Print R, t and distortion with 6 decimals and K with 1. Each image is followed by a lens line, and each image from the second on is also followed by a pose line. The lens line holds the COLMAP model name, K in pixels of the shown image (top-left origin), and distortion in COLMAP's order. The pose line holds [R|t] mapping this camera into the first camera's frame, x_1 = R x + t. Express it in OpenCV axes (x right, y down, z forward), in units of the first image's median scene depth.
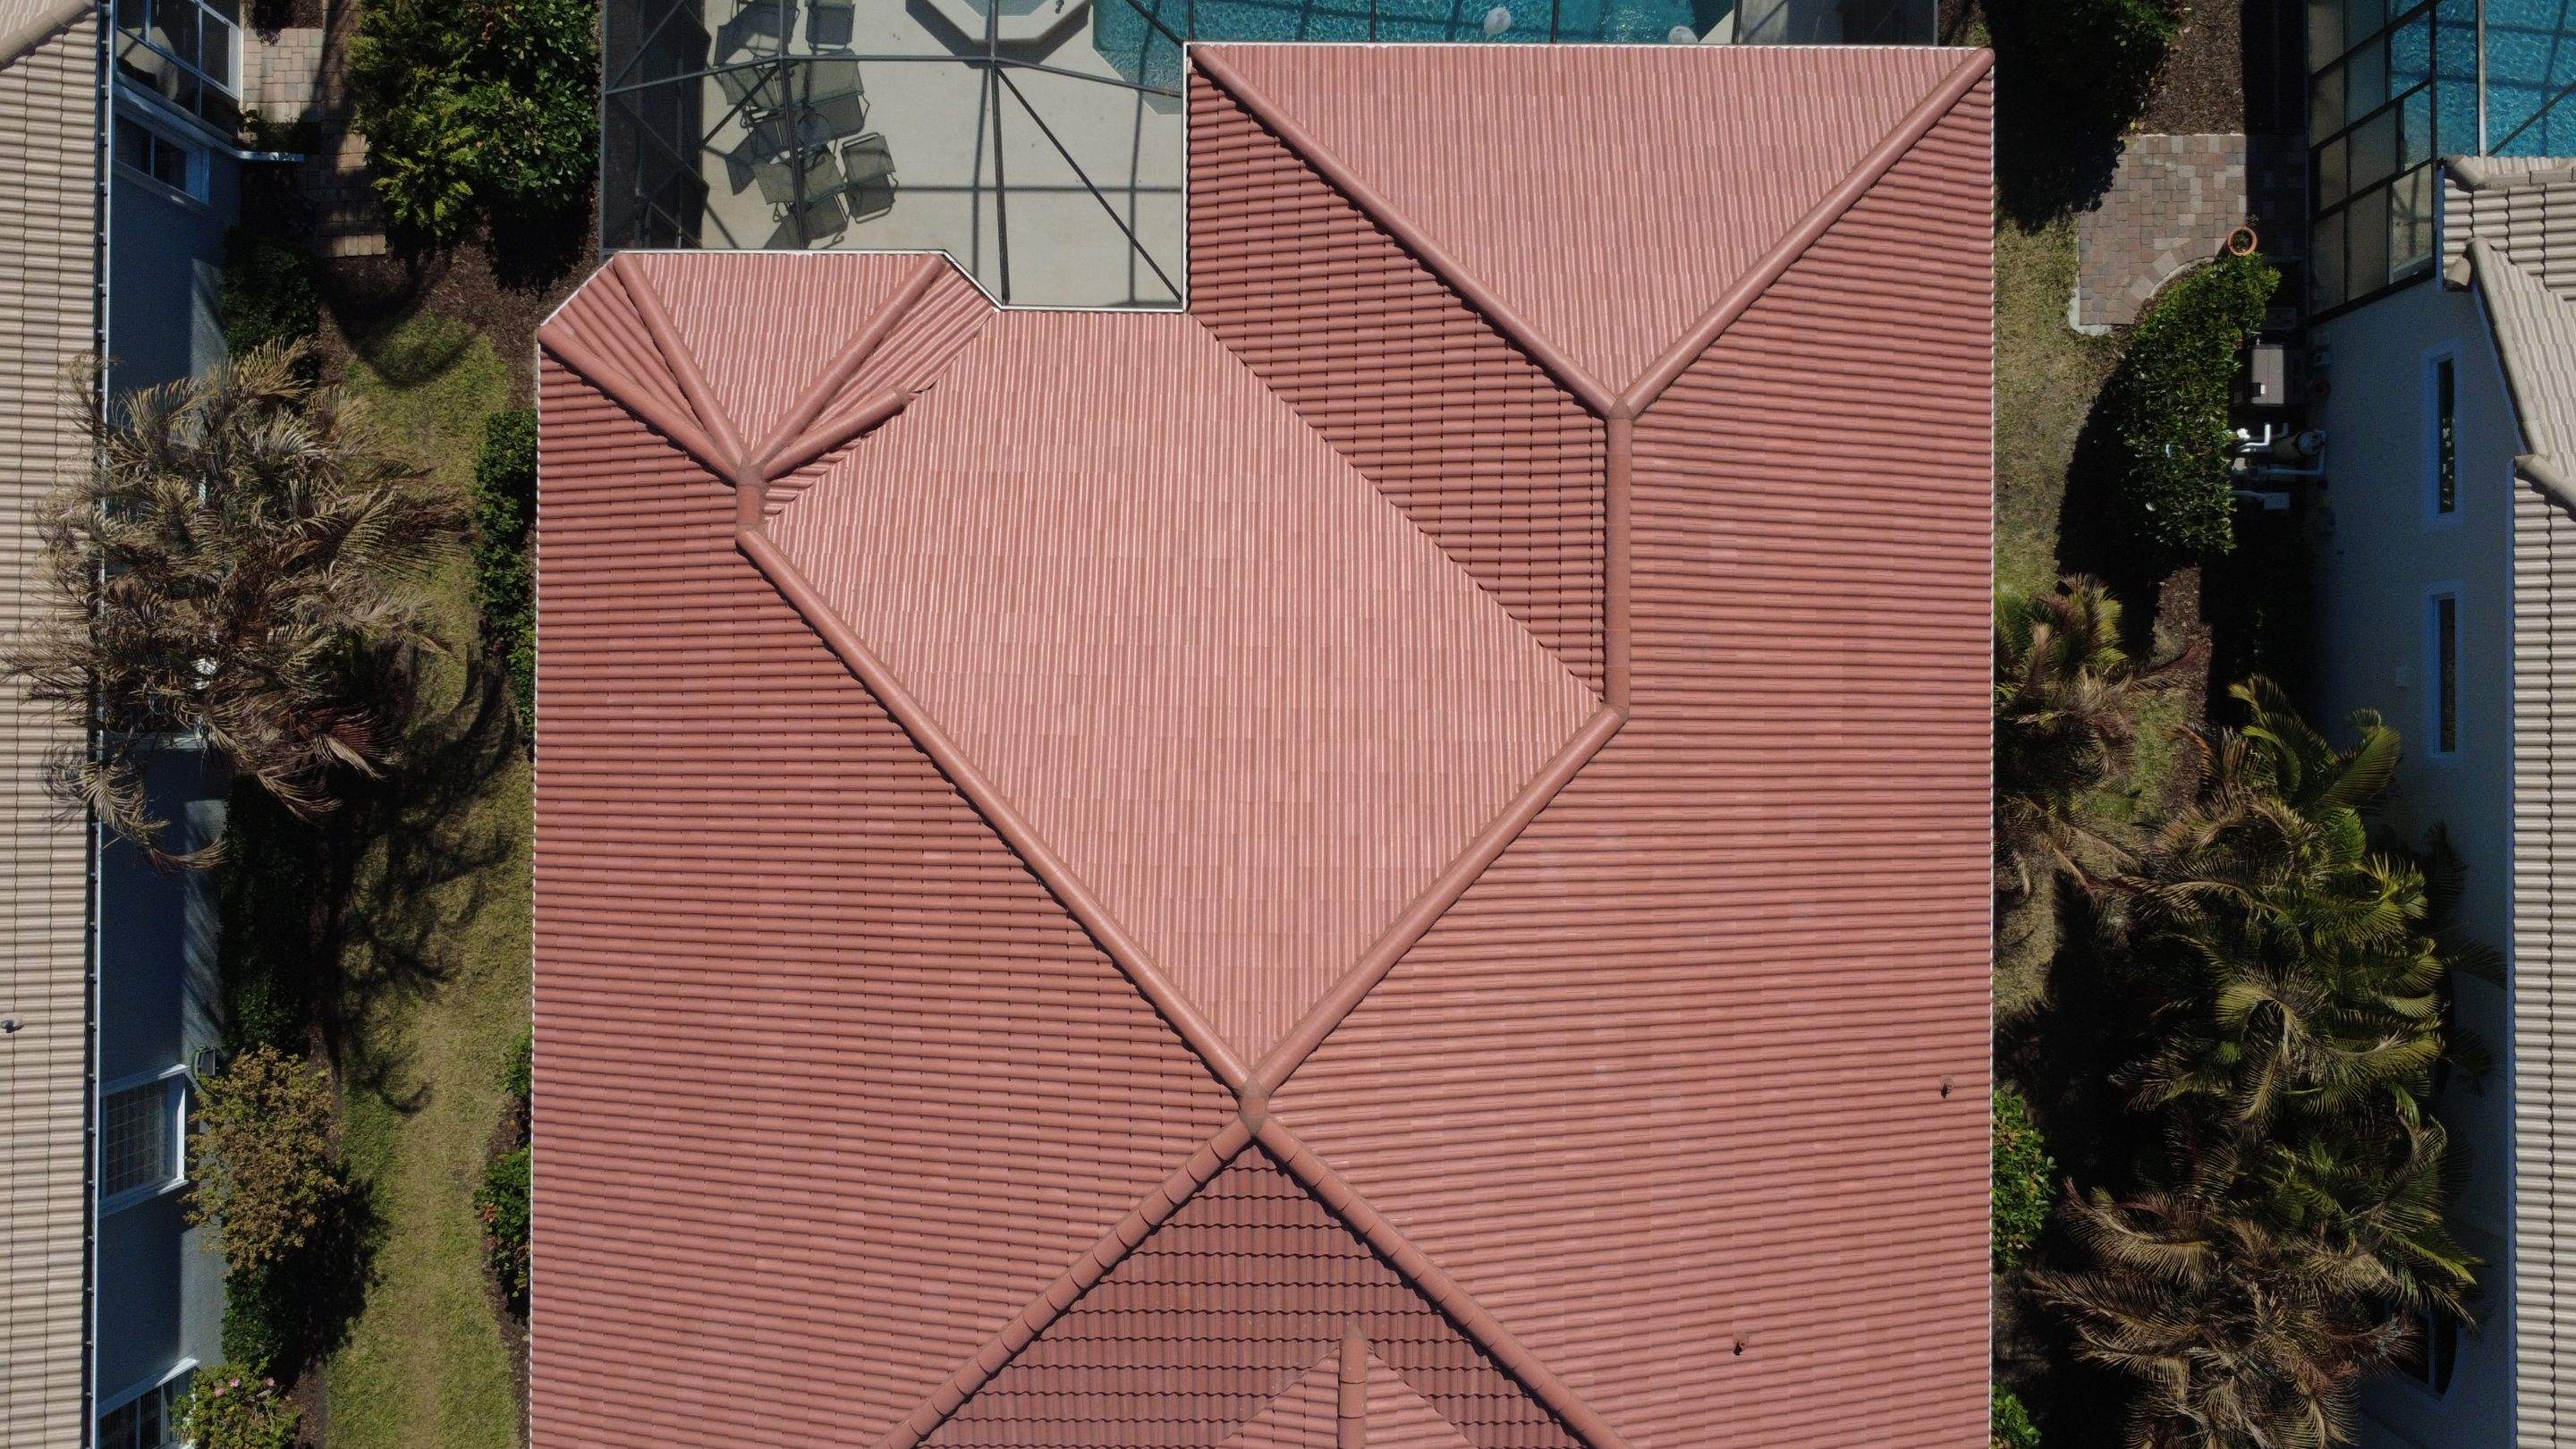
lens RADIAL K [[1928.0, 0, 1288.0], [0, 1928.0, 724.5], [0, 0, 1]] dist [-0.011427, 0.012486]
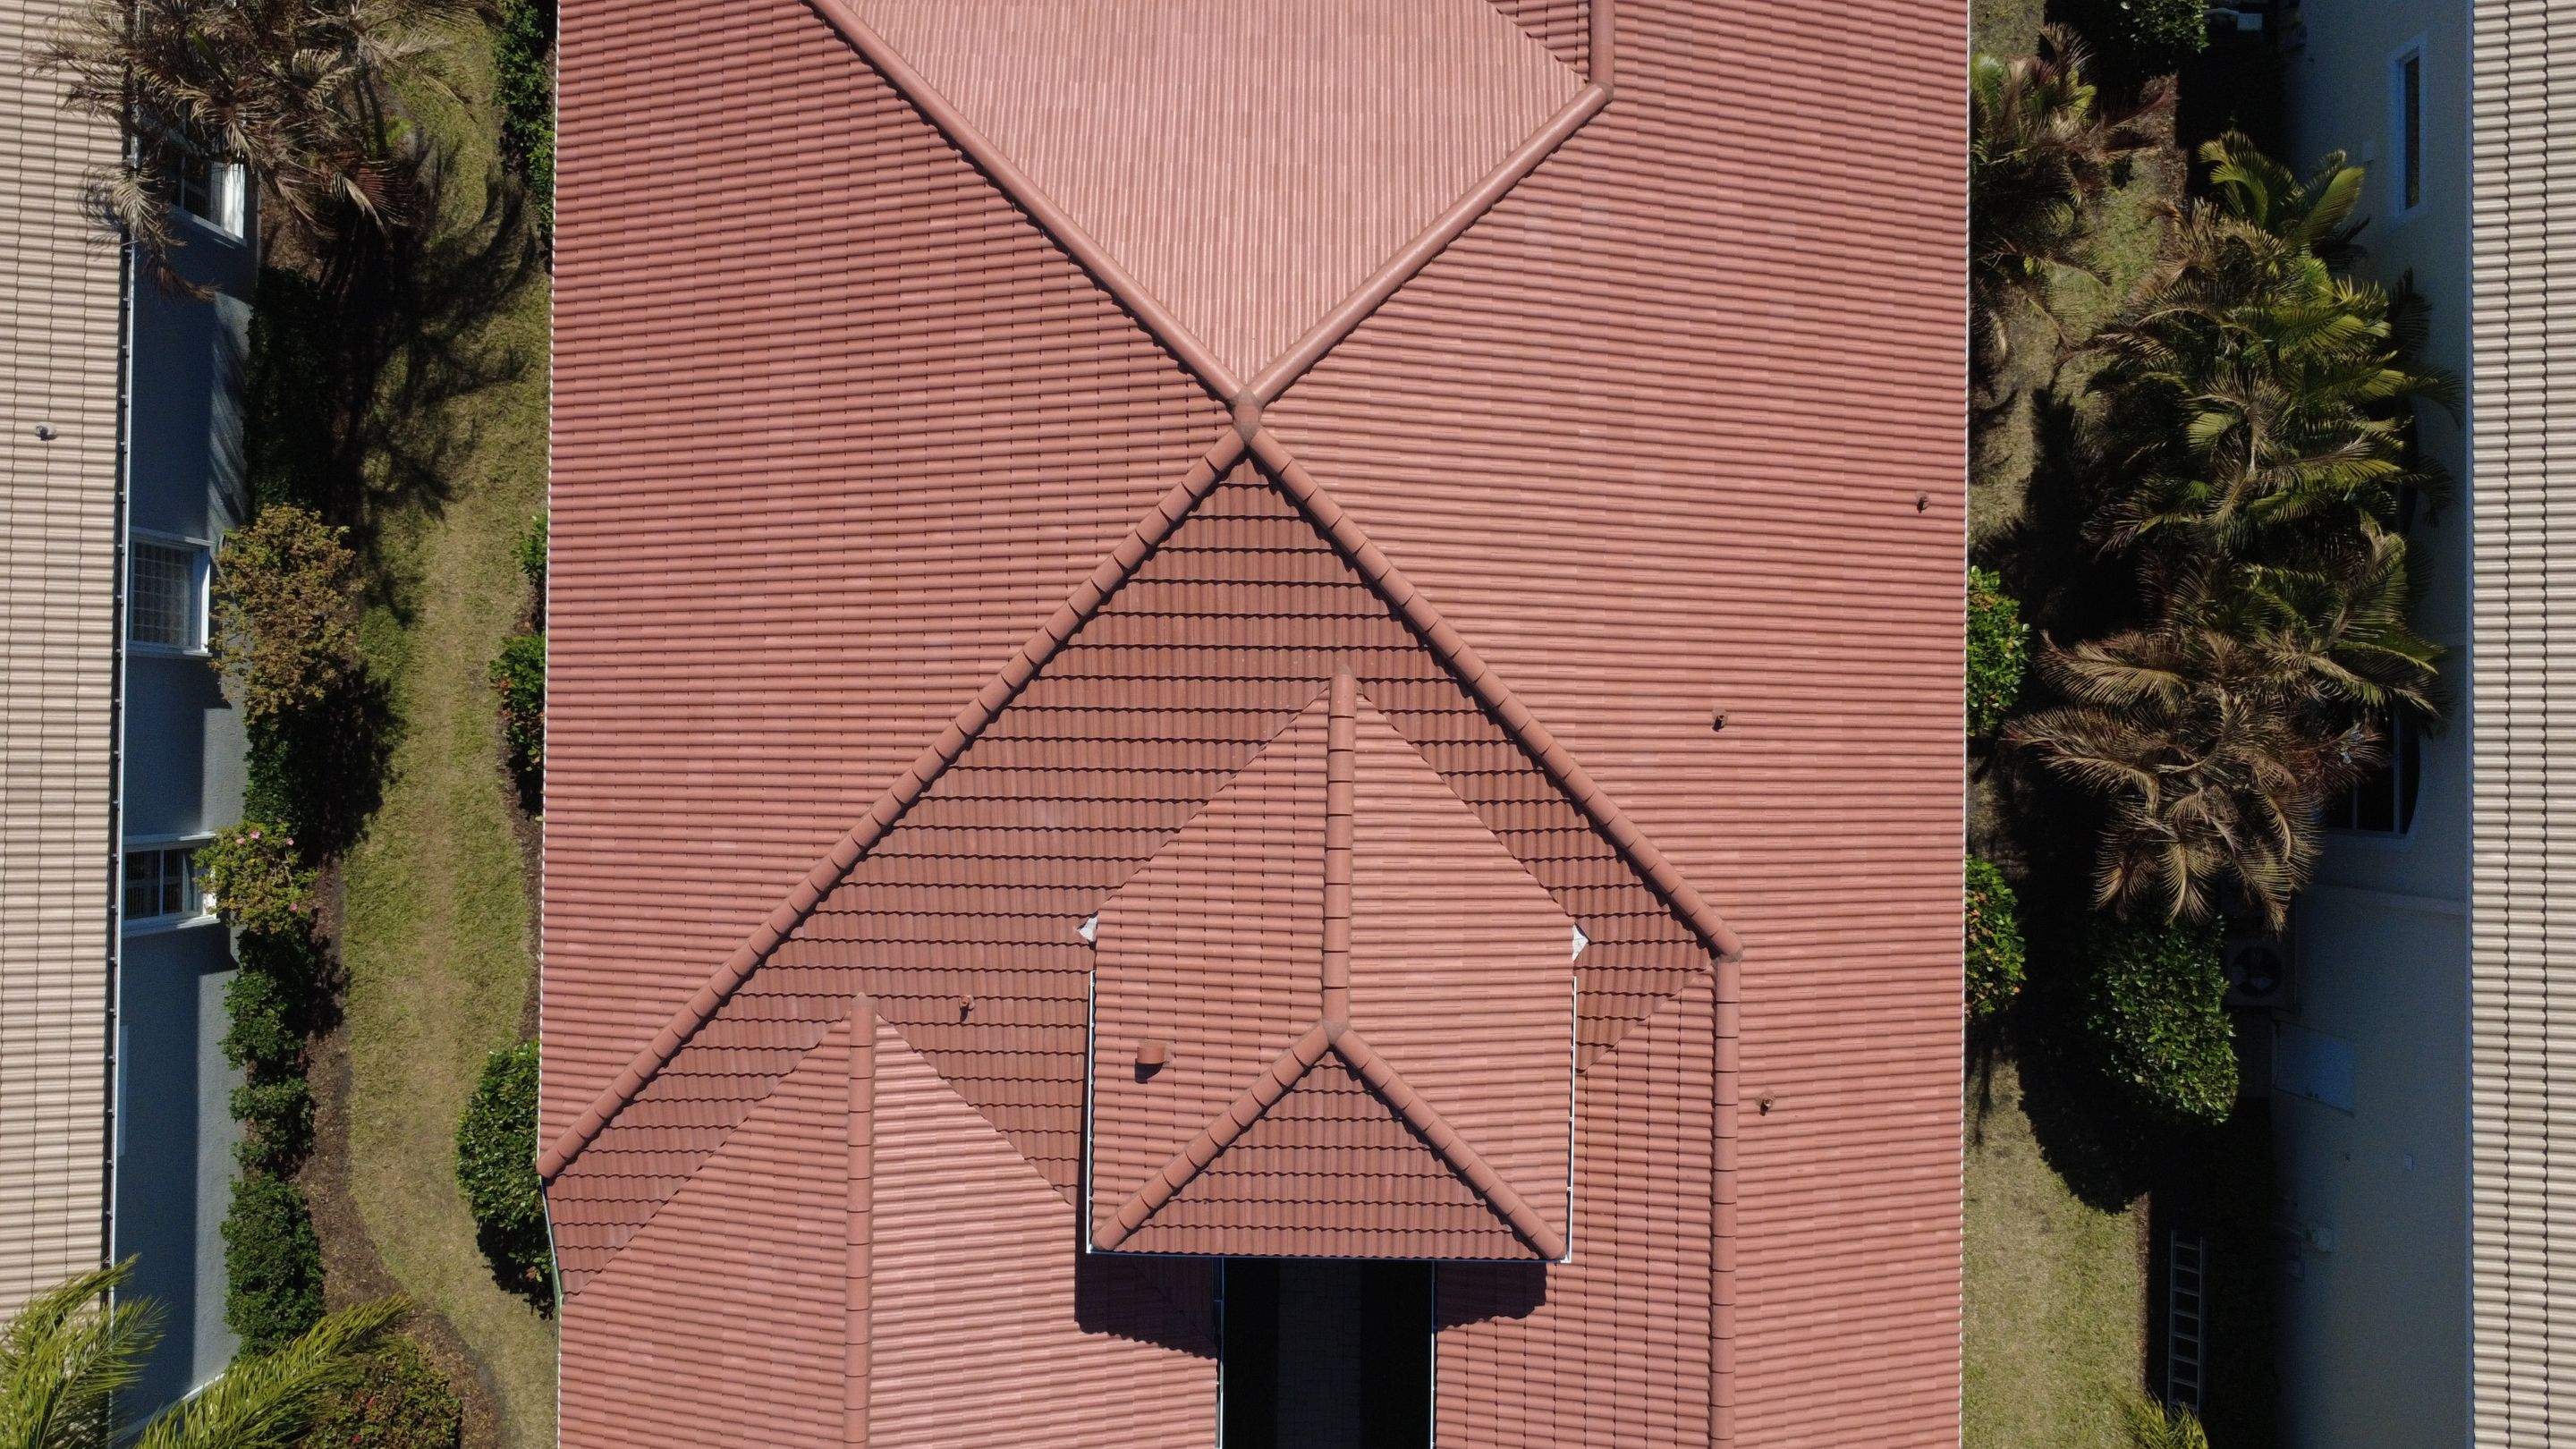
lens RADIAL K [[1925.7, 0, 1288.0], [0, 1925.7, 724.5], [0, 0, 1]] dist [-0.003871, -0.000955]
pose [[0.999978, 0.005754, -0.003193, 0.007166], [-0.005779, 0.999951, -0.008010, 0.316159], [0.003146, 0.008028, 0.999963, -0.028261]]
